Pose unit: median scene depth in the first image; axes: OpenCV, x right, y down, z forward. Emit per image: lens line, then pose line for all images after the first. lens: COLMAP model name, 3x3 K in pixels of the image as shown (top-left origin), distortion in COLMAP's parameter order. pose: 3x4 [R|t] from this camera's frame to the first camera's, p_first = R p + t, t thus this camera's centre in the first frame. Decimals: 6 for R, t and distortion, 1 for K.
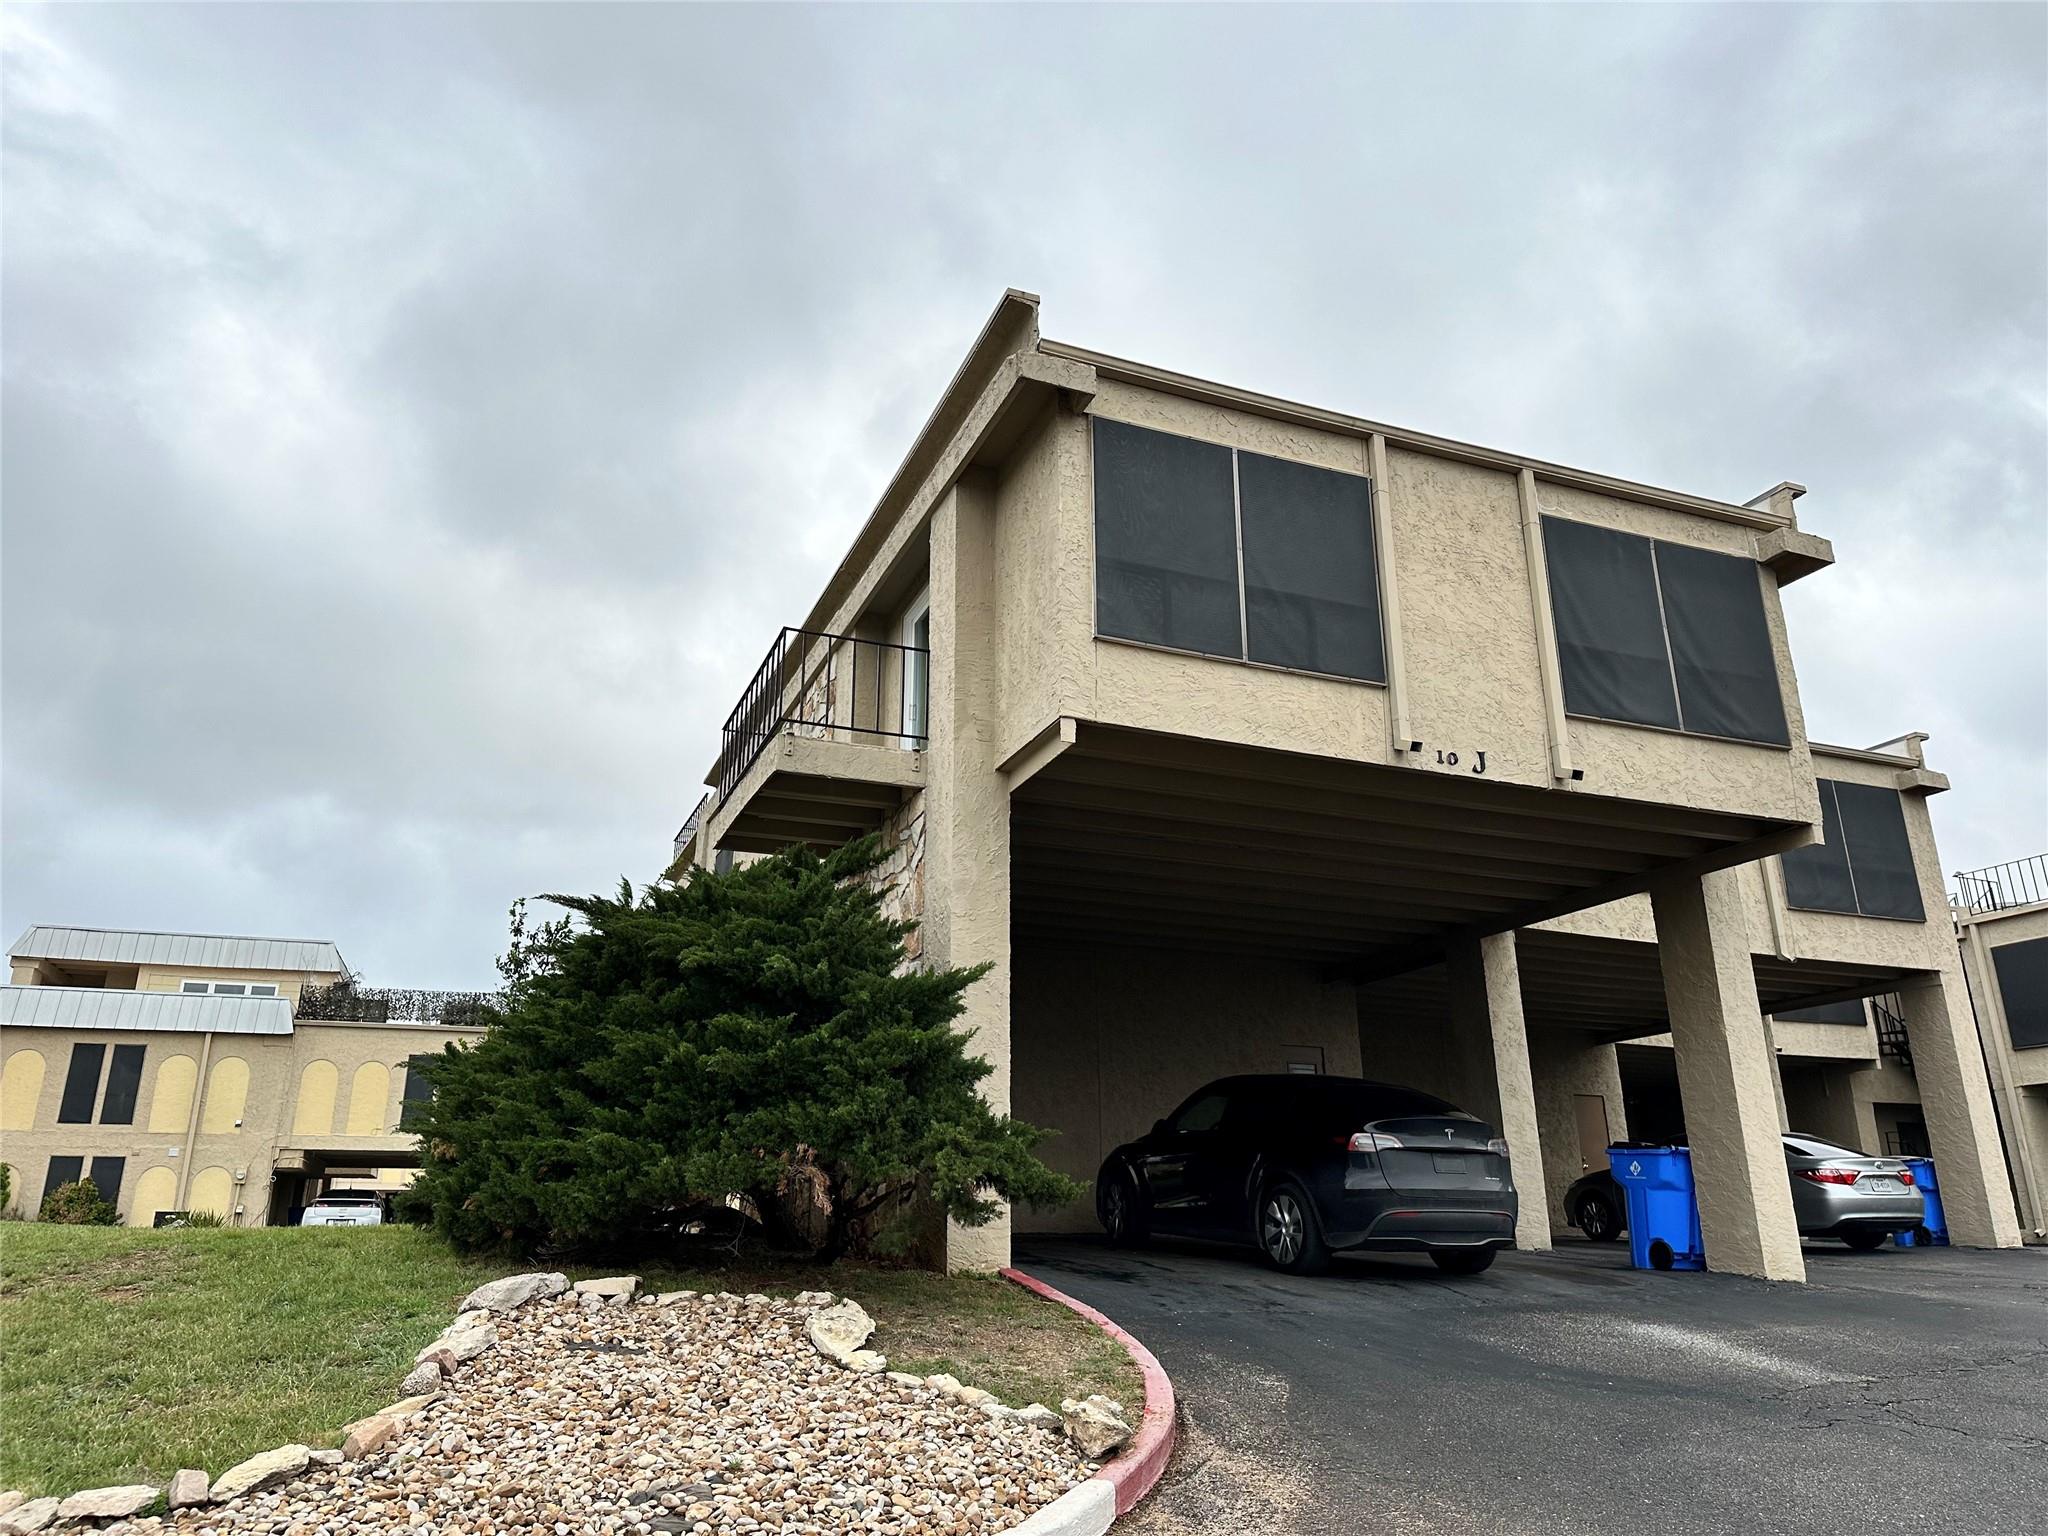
lens RADIAL K [[1416.9, 0, 1024.0], [0, 1416.9, 768.0], [0, 0, 1]] dist [-0.000108, 0.000214]
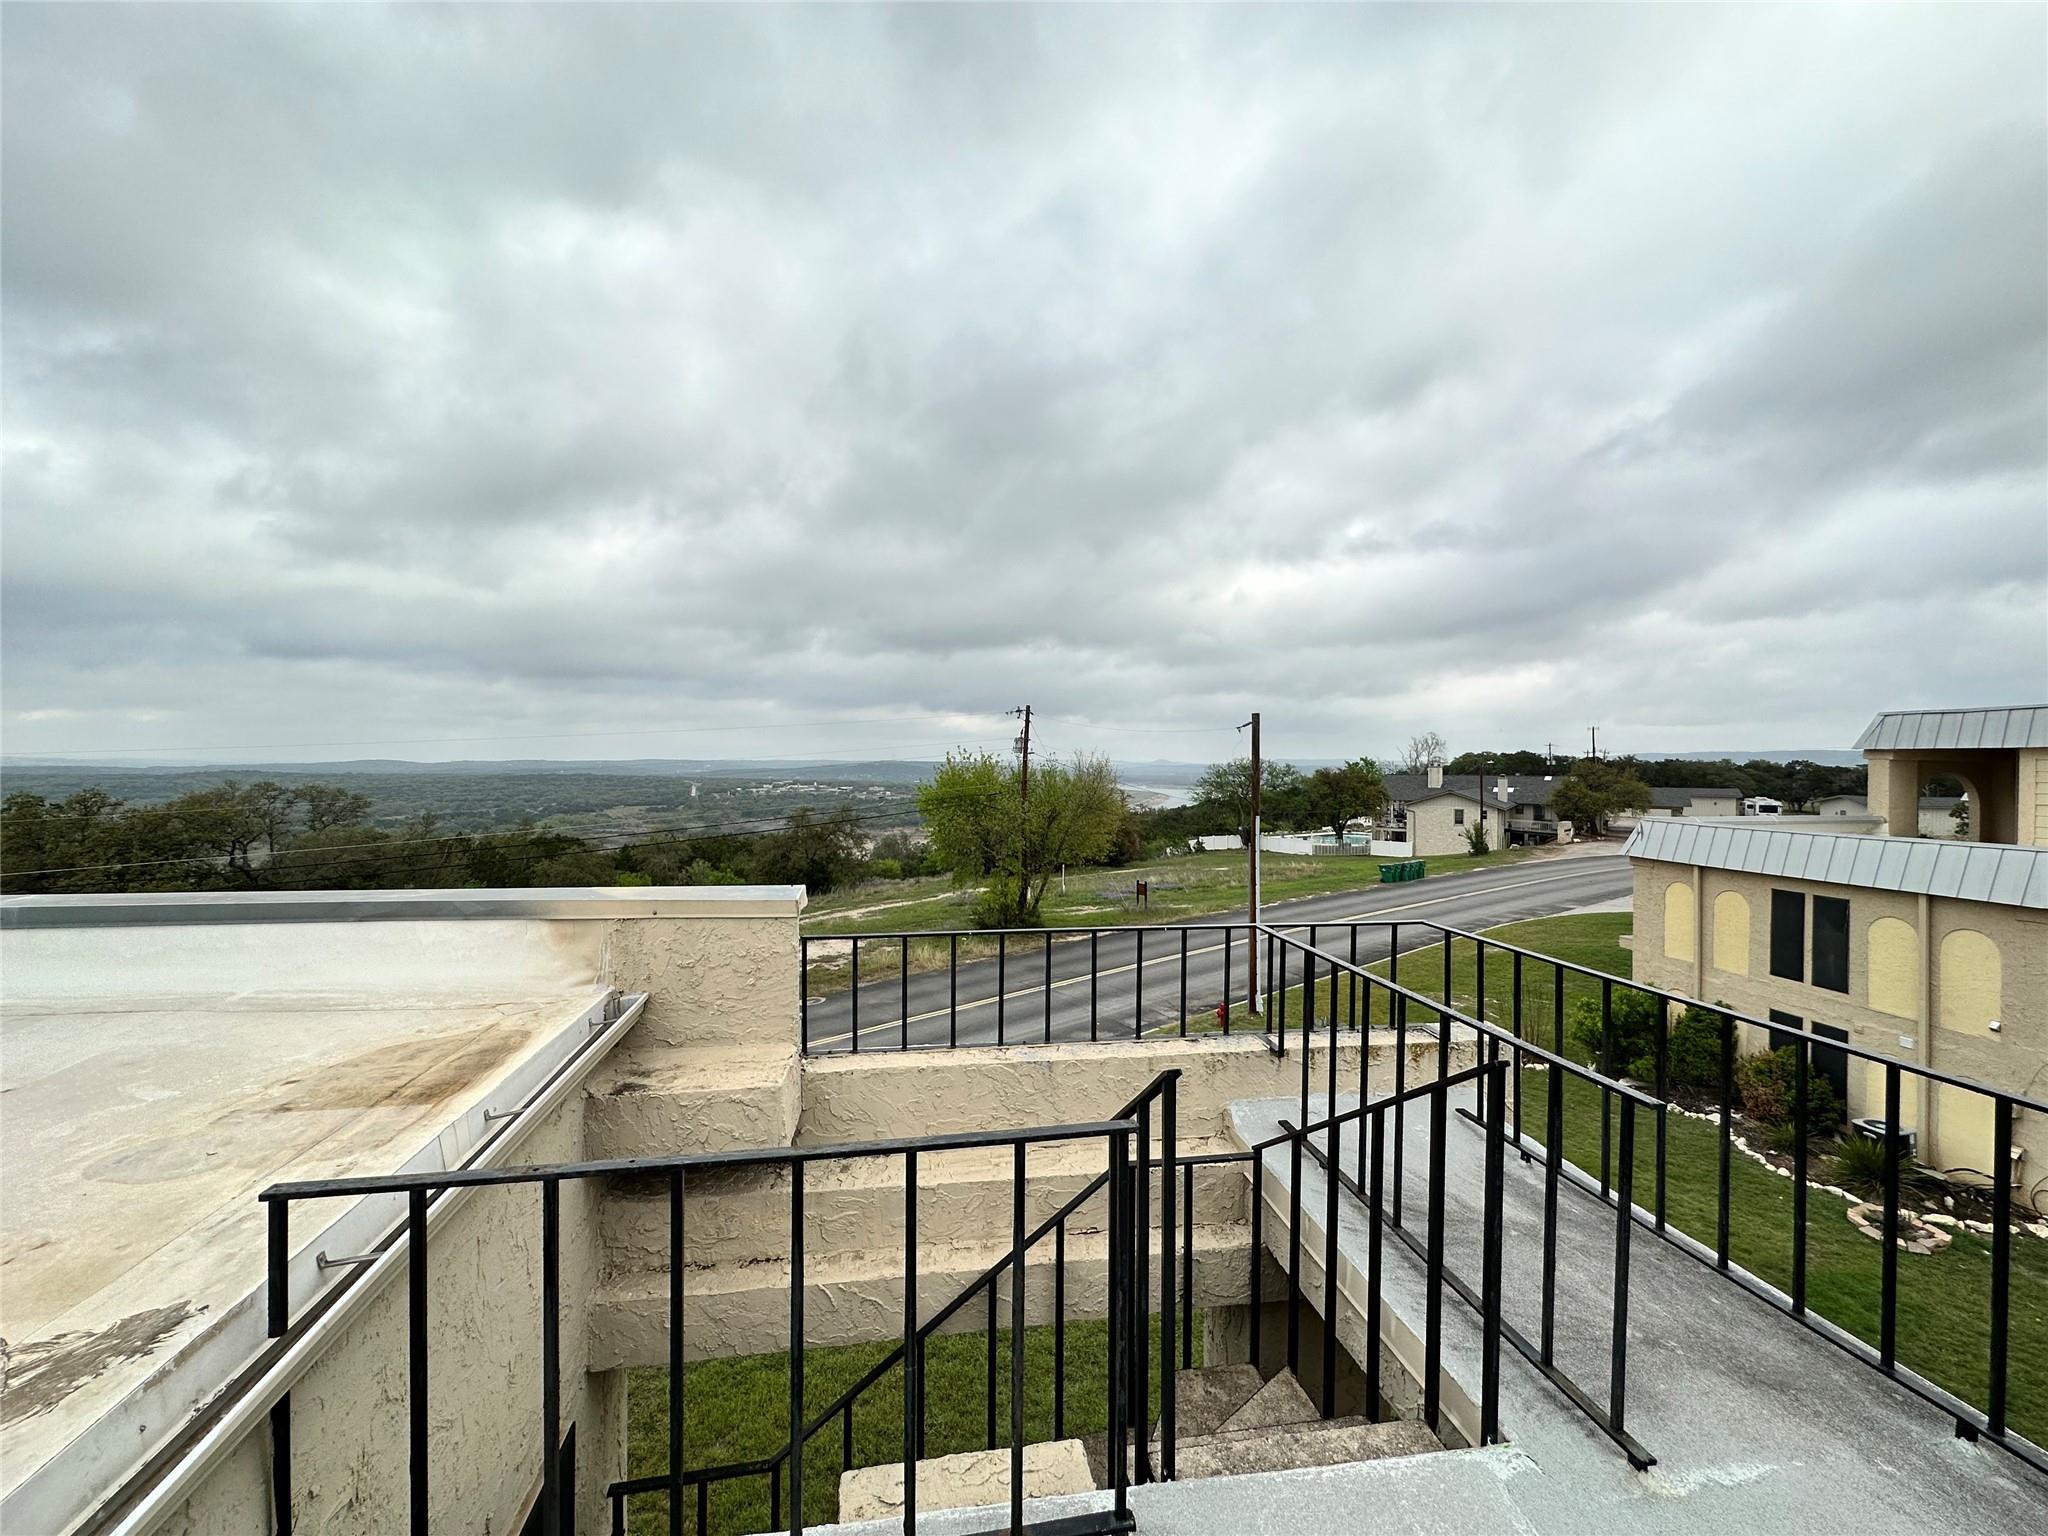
lens RADIAL K [[817.9, 0, 1024.0], [0, 817.9, 768.0], [0, 0, 1]] dist [-0.000729, 0.000487]
pose [[-0.214540, 0.011206, -0.976651, -0.048636], [0.307823, 0.949752, -0.056722, -0.000209], [0.926940, -0.312804, -0.207209, 0.680540]]
